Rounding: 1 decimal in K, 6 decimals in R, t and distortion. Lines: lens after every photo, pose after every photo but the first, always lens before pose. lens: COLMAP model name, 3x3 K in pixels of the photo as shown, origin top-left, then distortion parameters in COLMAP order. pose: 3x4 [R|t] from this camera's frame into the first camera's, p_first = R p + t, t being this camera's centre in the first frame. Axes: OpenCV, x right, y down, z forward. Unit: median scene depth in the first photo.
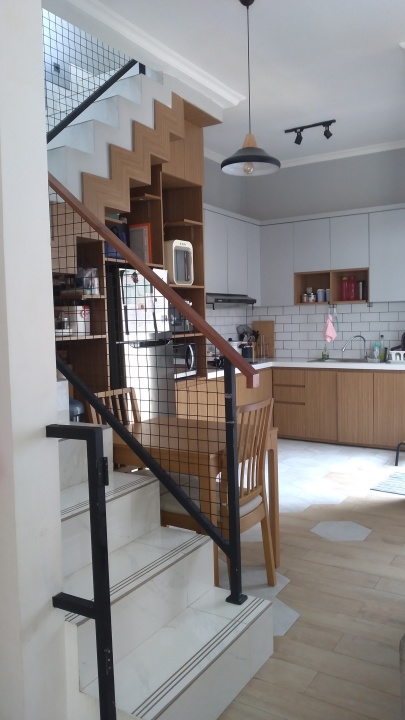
lens RADIAL K [[575.4, 0, 200.2], [0, 575.4, 358.4], [0, 0, 1]] dist [0.104222, 0.000819]
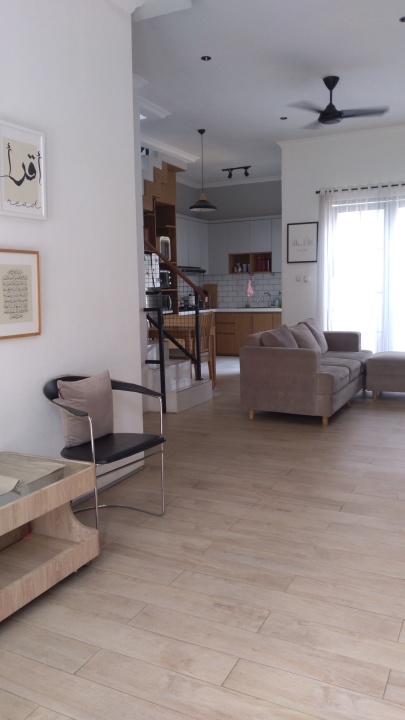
lens RADIAL K [[575.4, 0, 201.6], [0, 575.4, 362.6], [0, 0, 1]] dist [0.104222, 0.000819]
pose [[0.995852, -0.007421, 0.090686, -0.069707], [0.002219, 0.998353, 0.057330, 0.069613], [-0.090963, -0.056891, 0.994228, -0.683112]]
